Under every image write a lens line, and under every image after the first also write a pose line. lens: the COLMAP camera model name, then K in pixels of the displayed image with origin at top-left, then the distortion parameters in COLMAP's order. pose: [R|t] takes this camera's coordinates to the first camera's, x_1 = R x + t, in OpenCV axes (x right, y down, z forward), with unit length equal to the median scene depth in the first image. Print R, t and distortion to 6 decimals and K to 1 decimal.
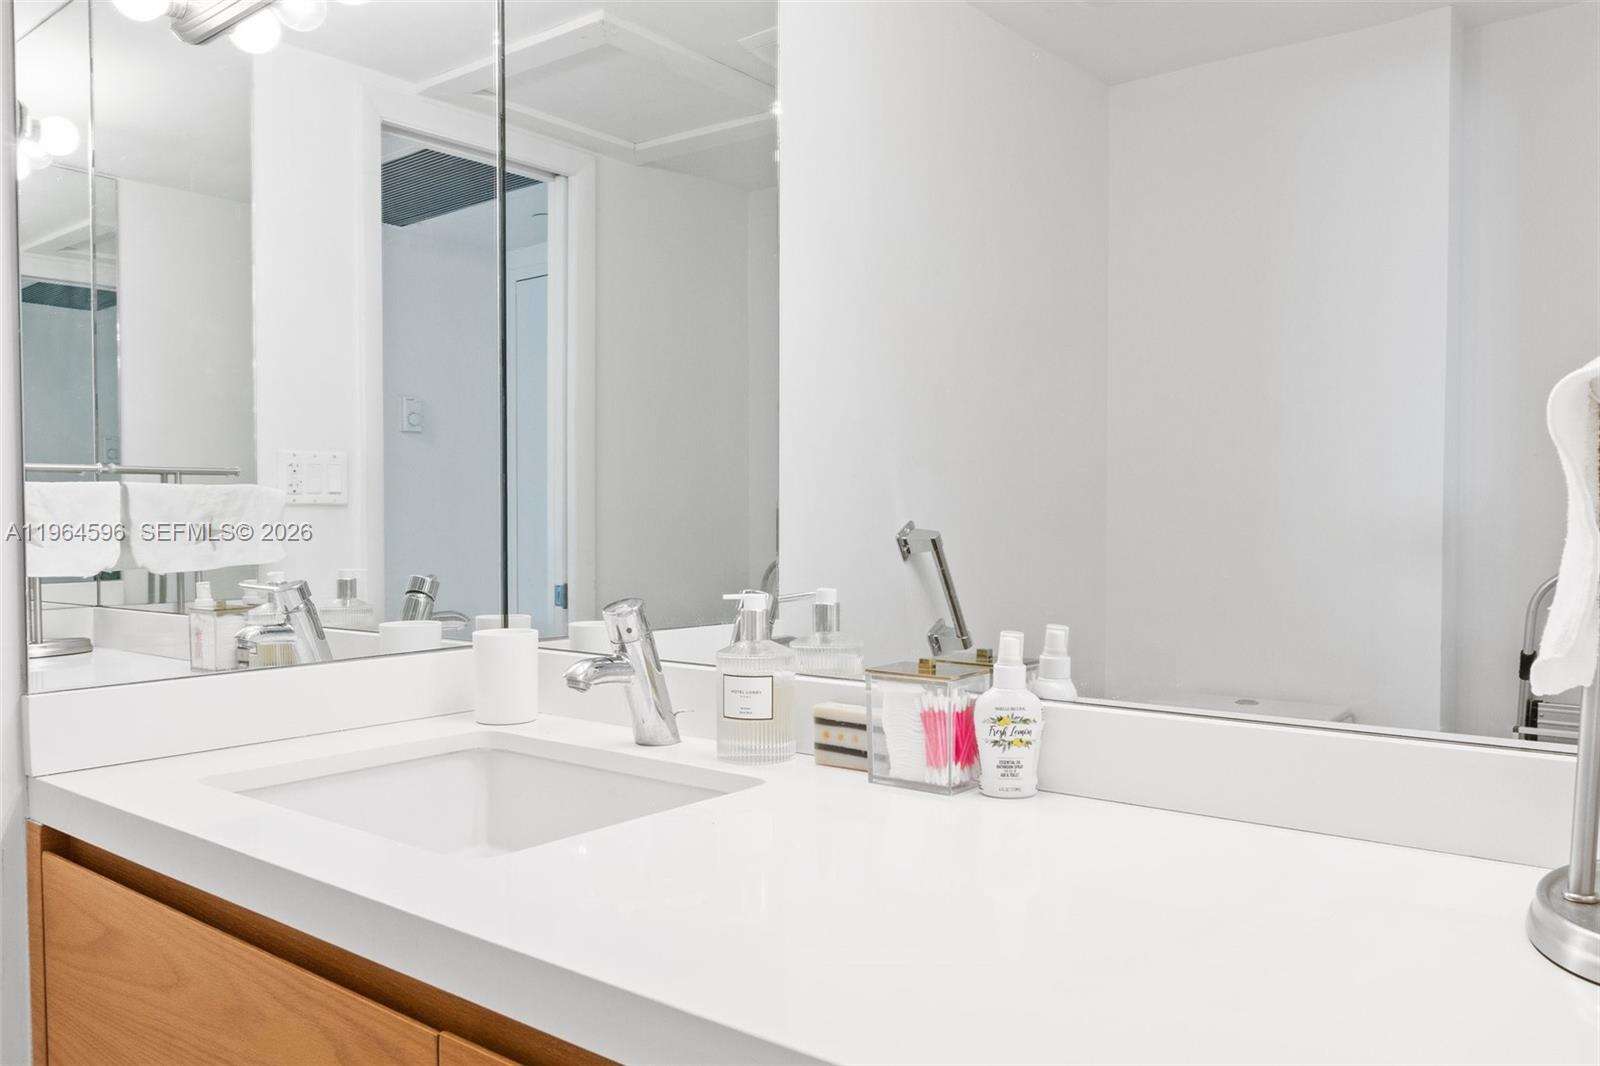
lens RADIAL K [[1192.9, 0, 820.6], [0, 1192.9, 533.6], [0, 0, 1]] dist [-0.000475, -0.000111]
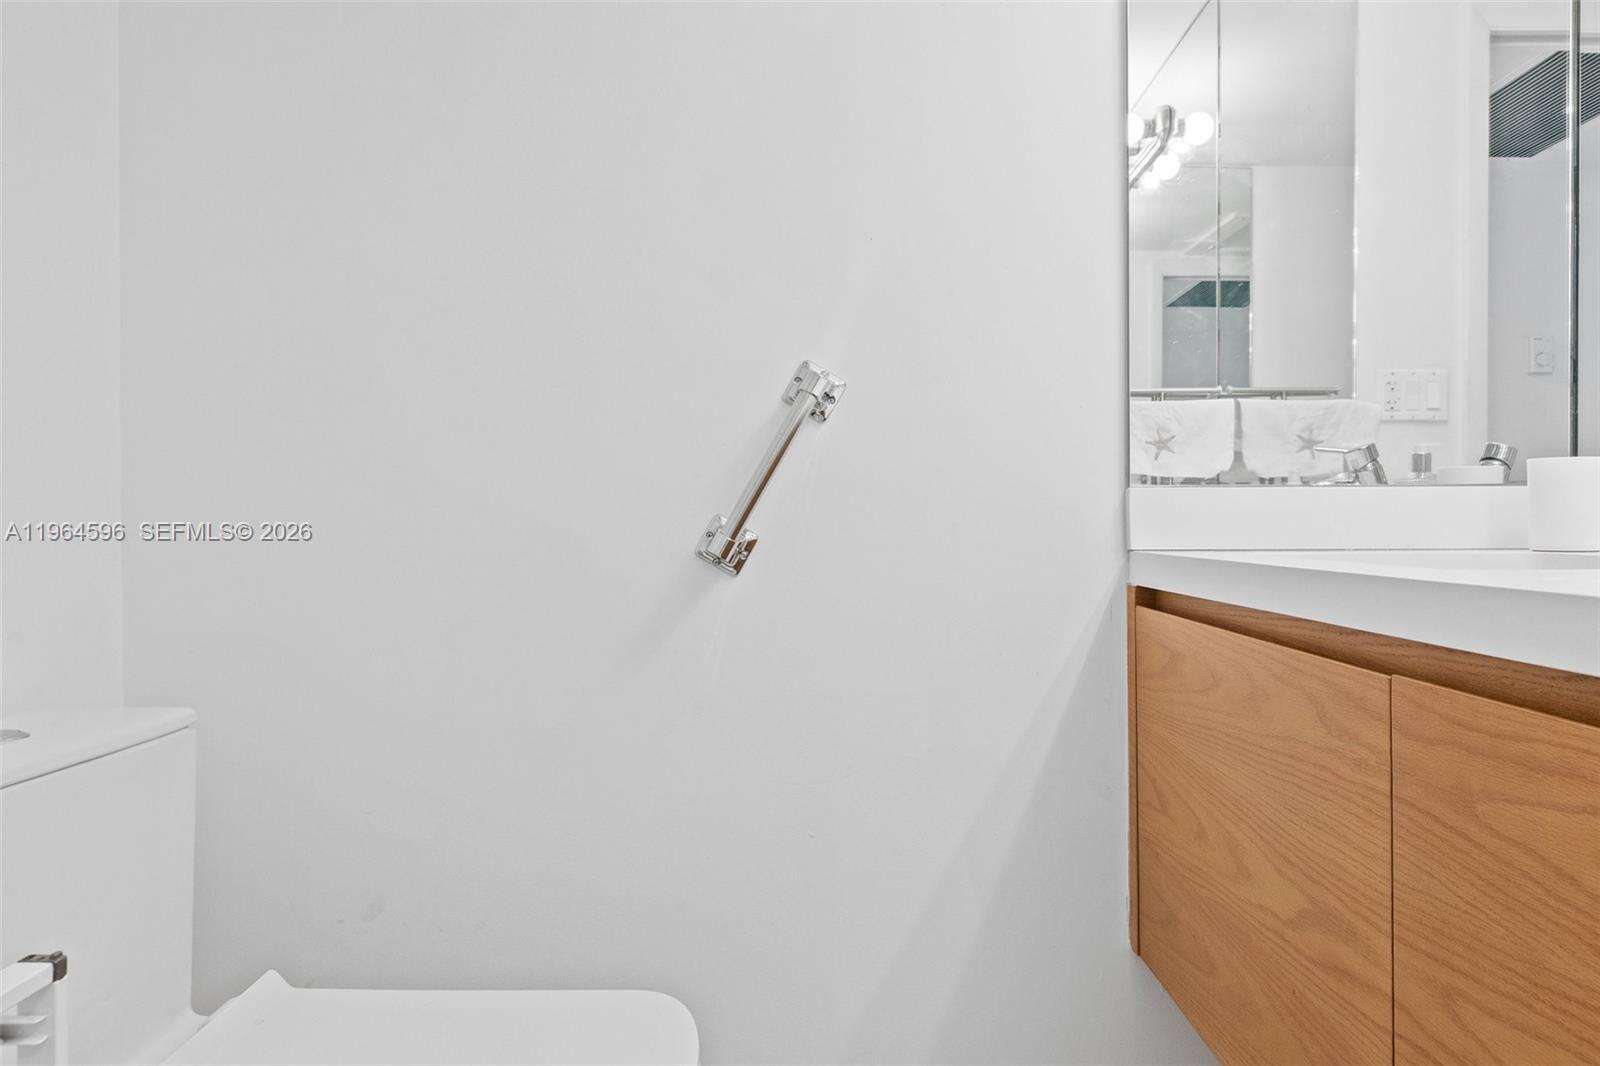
lens RADIAL K [[1192.9, 0, 820.6], [0, 1192.9, 533.6], [0, 0, 1]] dist [-0.000475, -0.000111]
pose [[0.616511, -0.003930, -0.787337, 0.079252], [-0.016998, 0.999688, -0.018300, 0.116962], [0.787163, 0.024666, 0.616252, -0.031582]]
